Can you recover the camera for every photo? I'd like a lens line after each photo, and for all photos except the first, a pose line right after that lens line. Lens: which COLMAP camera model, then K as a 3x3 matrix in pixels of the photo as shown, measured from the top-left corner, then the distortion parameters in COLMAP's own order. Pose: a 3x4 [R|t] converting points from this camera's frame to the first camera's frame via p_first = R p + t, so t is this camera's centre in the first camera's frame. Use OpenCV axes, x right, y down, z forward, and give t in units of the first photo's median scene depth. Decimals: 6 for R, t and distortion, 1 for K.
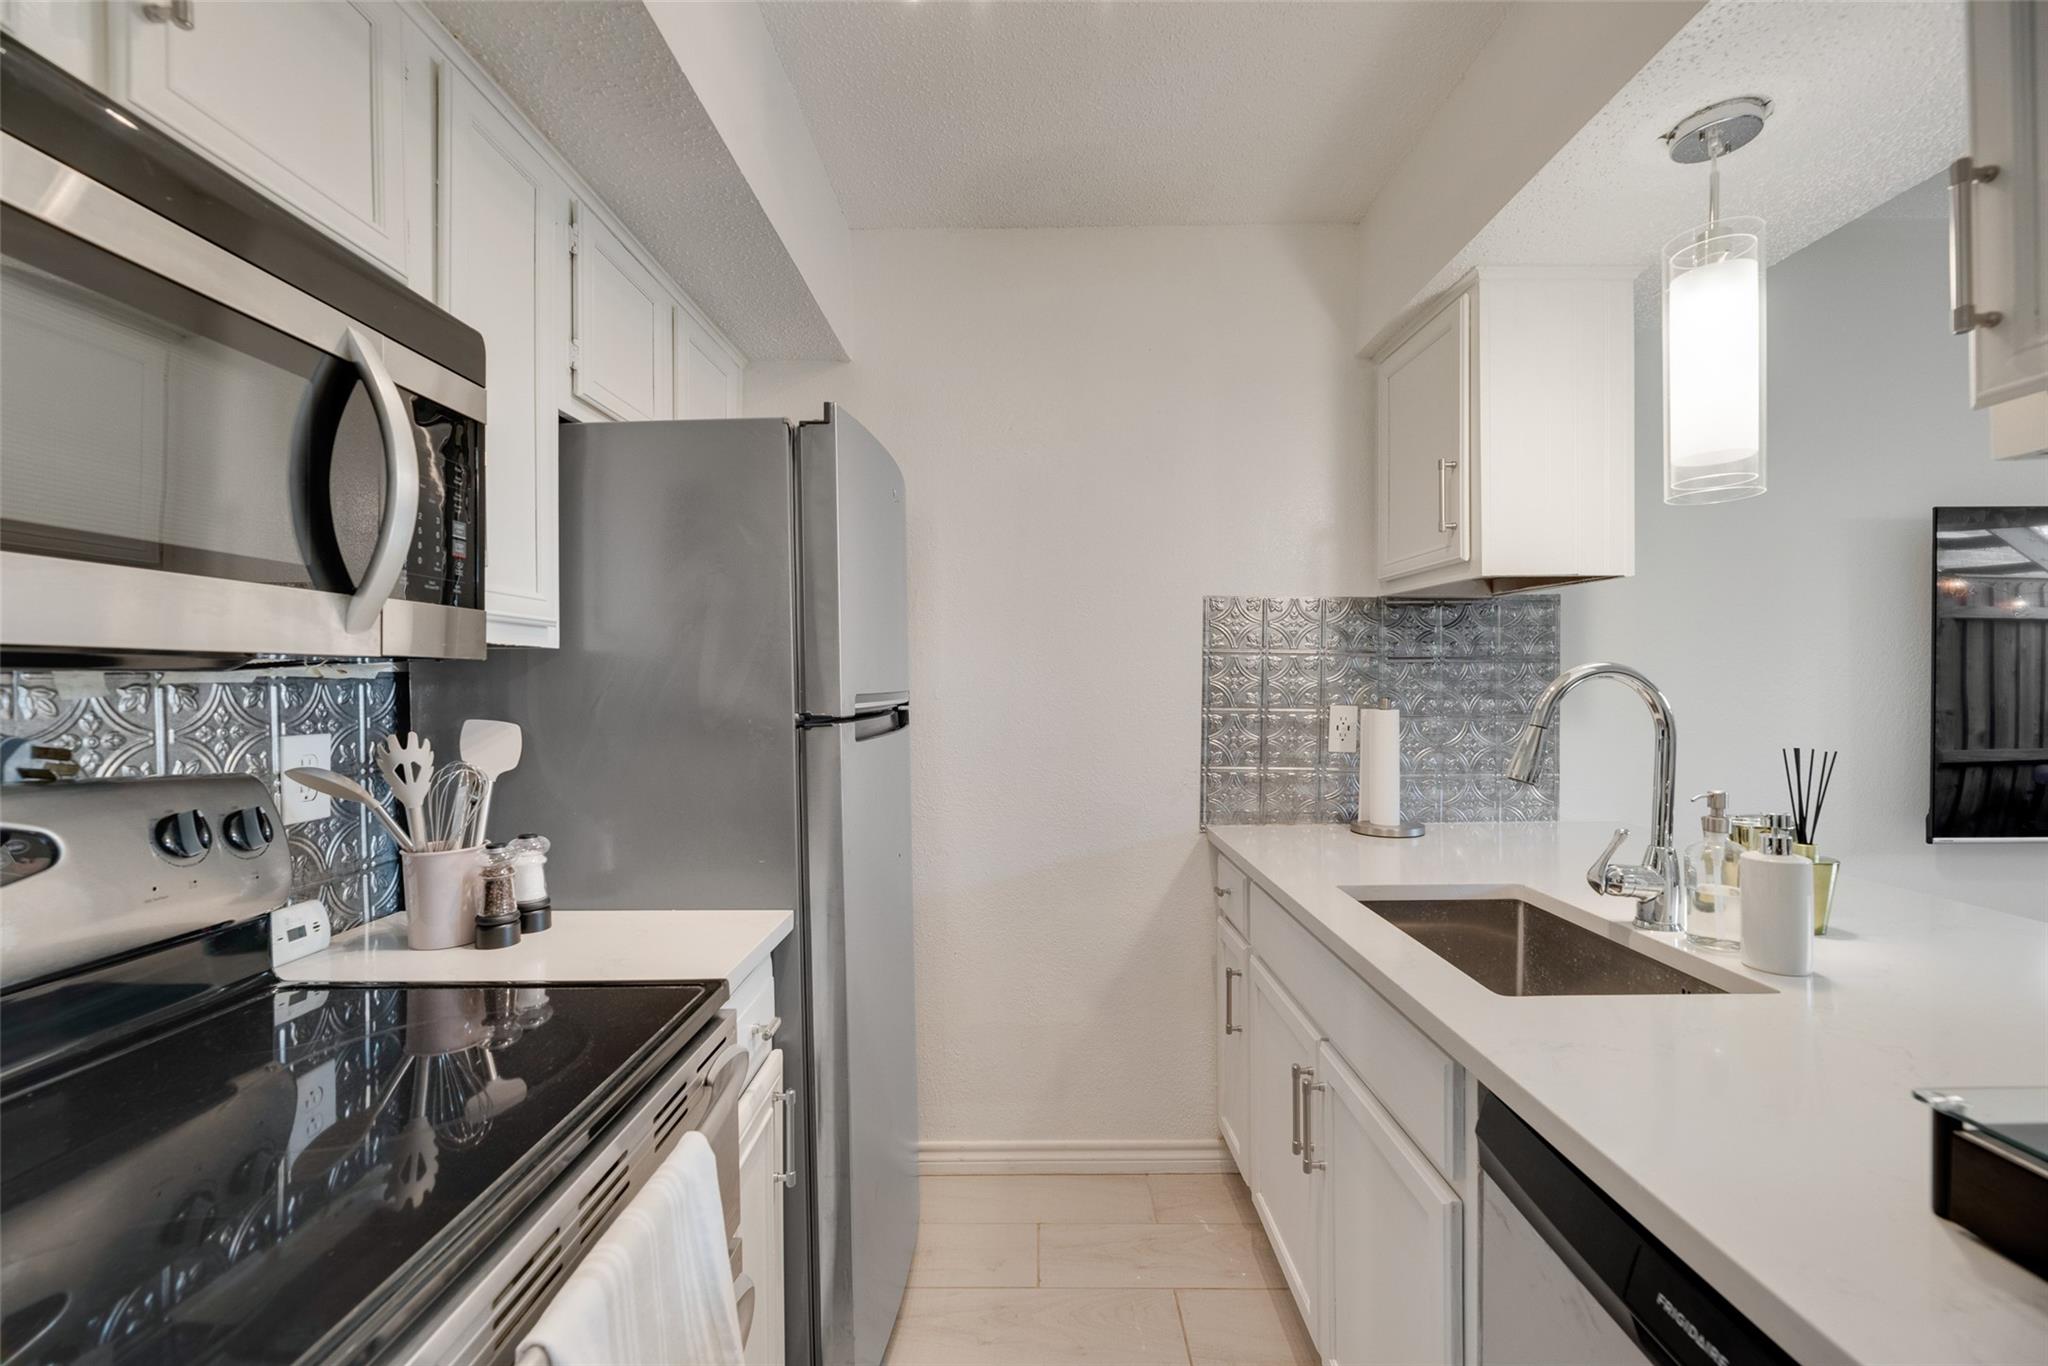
lens RADIAL K [[834.0, 0, 1036.4], [0, 834.0, 694.7], [0, 0, 1]] dist [-0.002625, -0.000795]
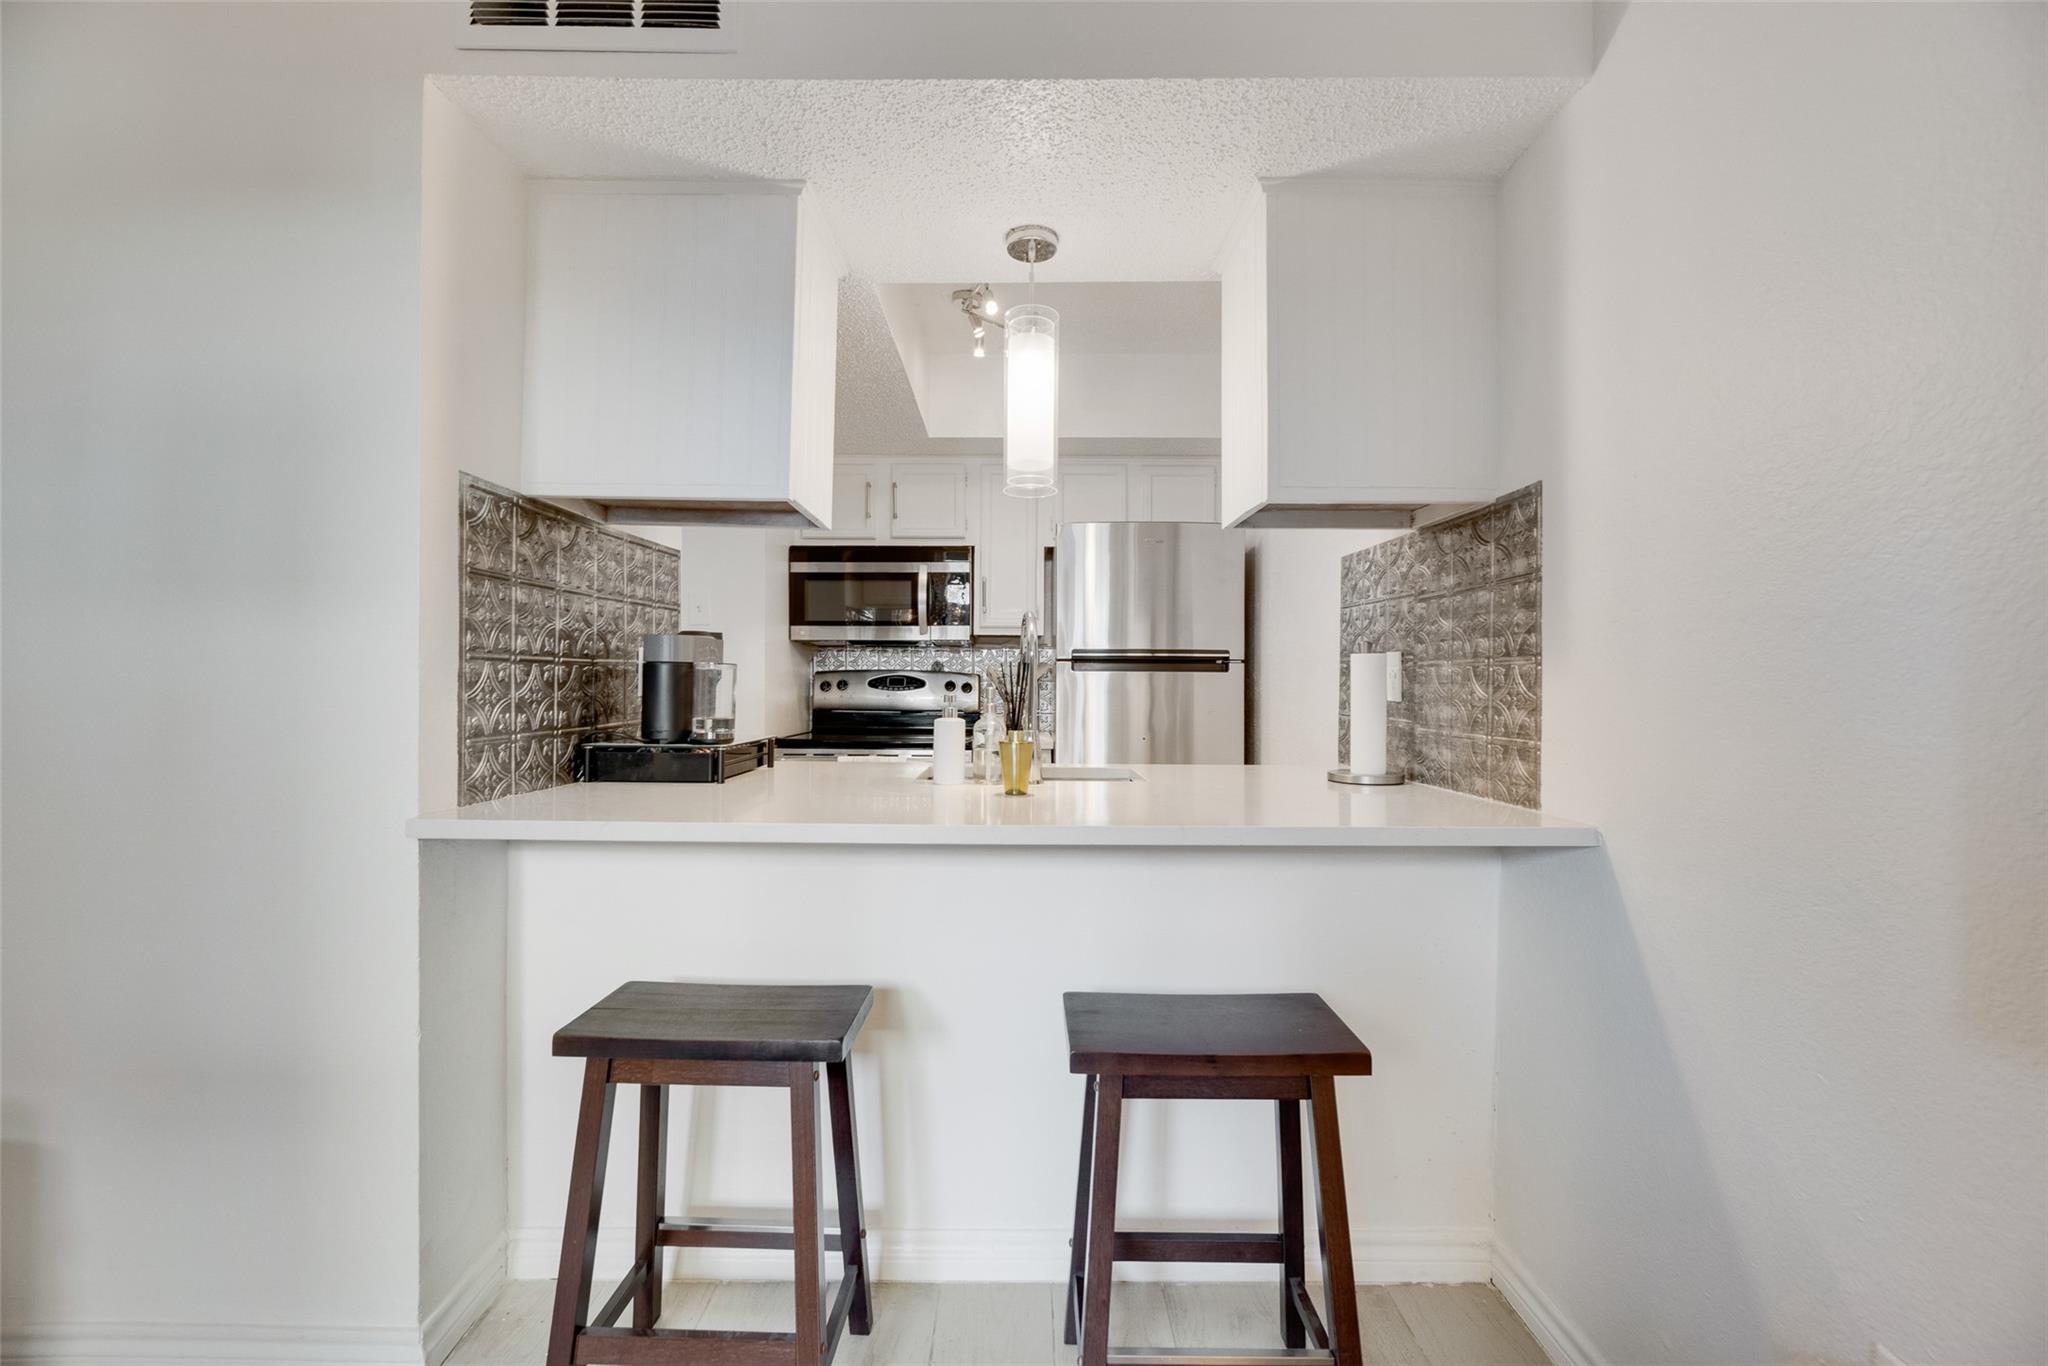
lens RADIAL K [[834.0, 0, 1035.9], [0, 834.0, 678.0], [0, 0, 1]] dist [-0.002625, -0.000795]
pose [[0.015866, 0.000502, -0.999874, 2.082346], [-0.020666, 0.999786, 0.000174, 0.080917], [0.999661, 0.020661, 0.015873, 0.916155]]
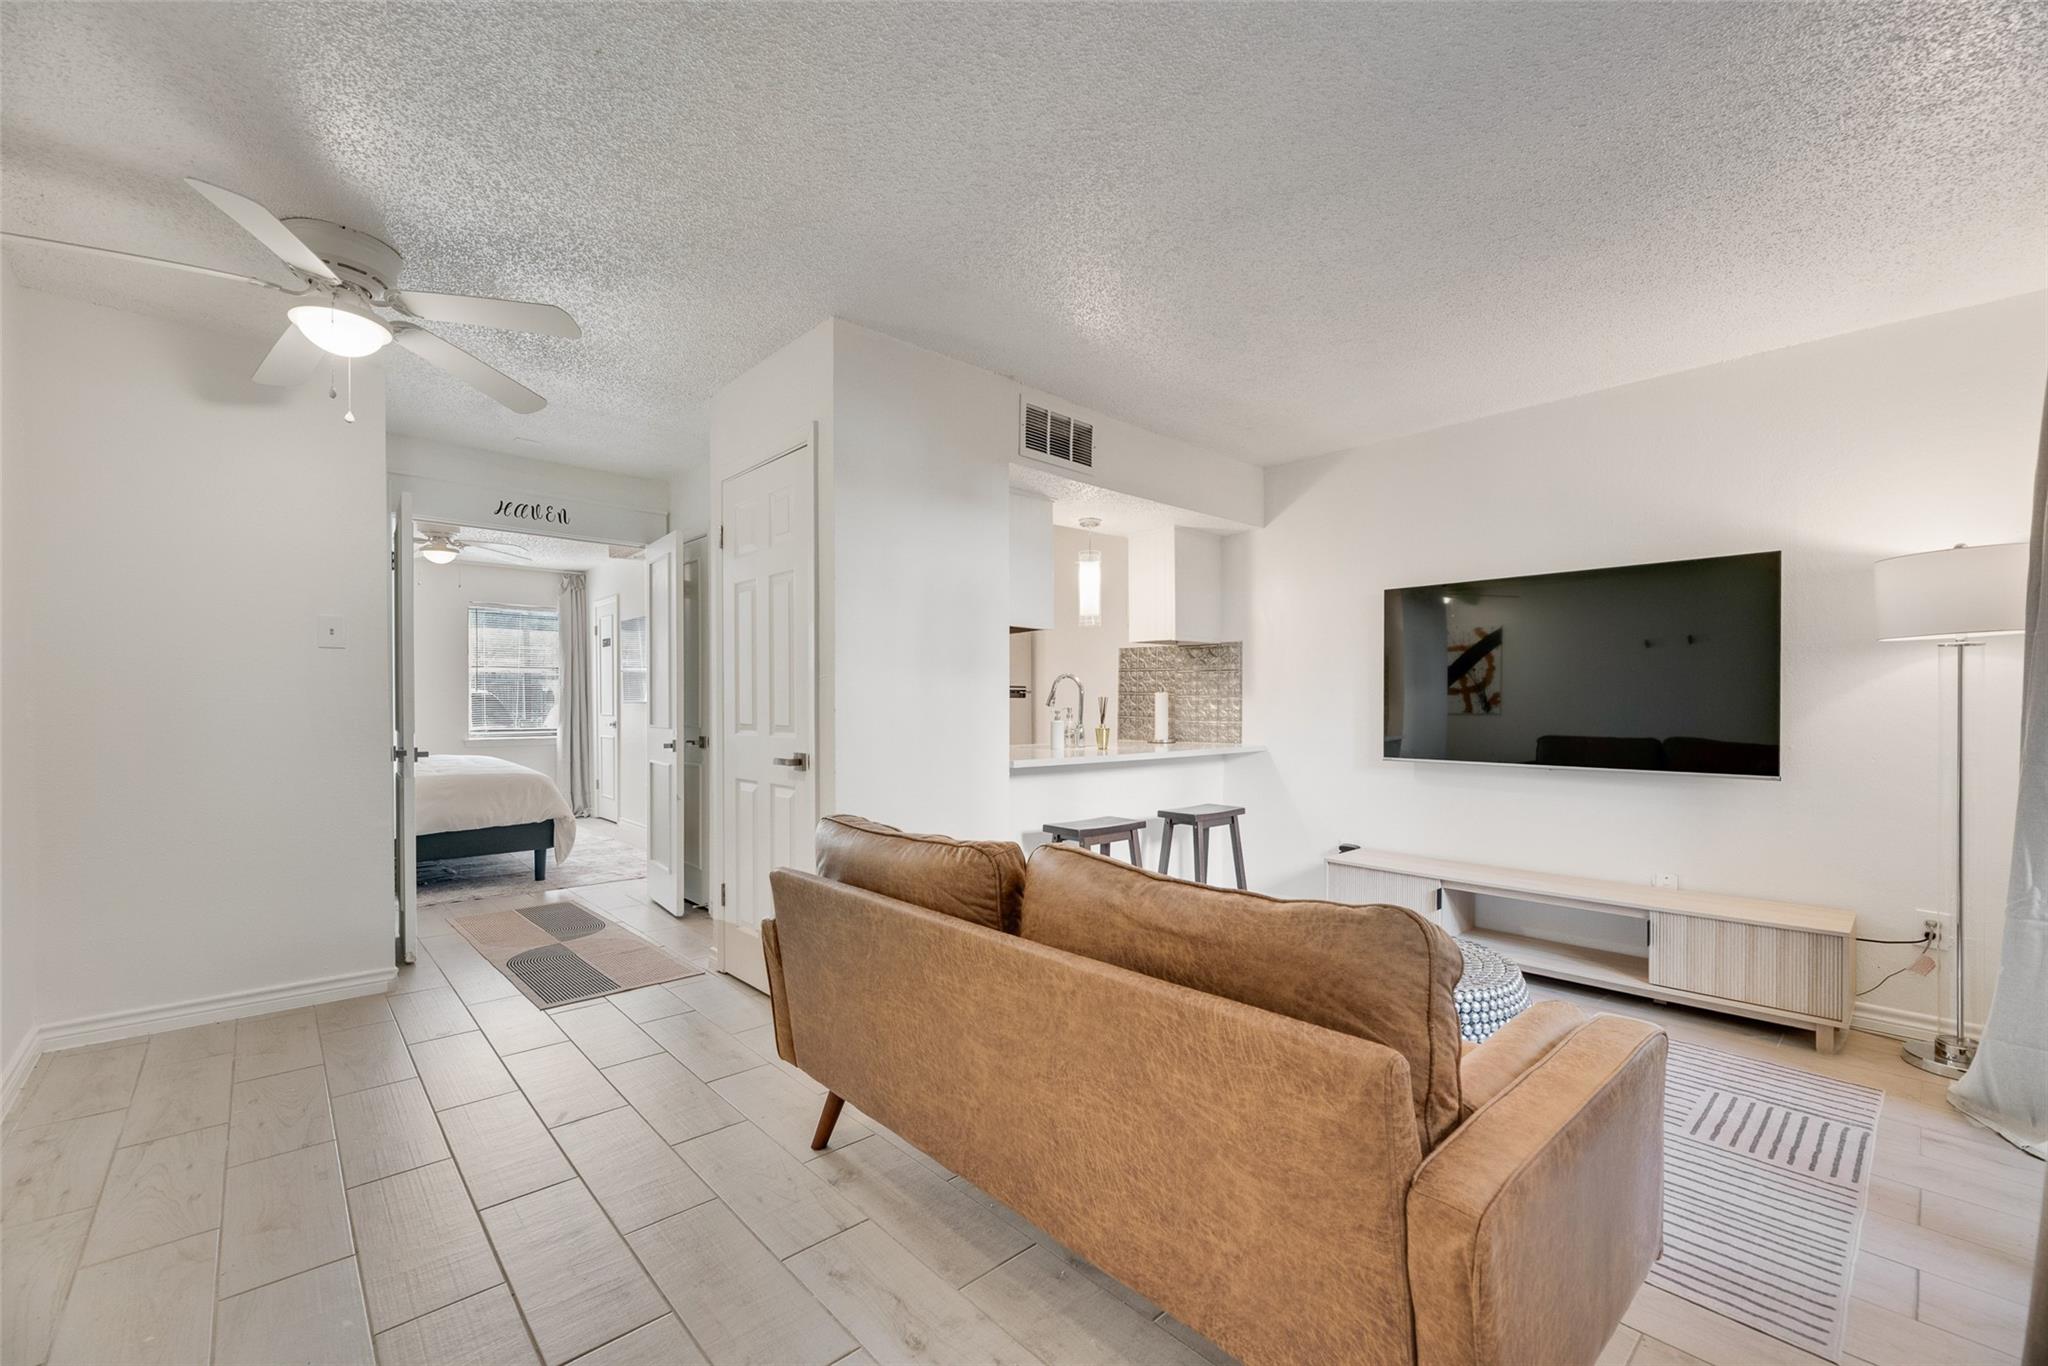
lens RADIAL K [[834.0, 0, 1034.6], [0, 834.0, 710.7], [0, 0, 1]] dist [-0.002625, -0.000795]
pose [[0.691335, 0.014668, -0.722386, 2.929896], [-0.017667, 0.999838, 0.003394, 0.104615], [0.722319, 0.010416, 0.691482, -1.452648]]
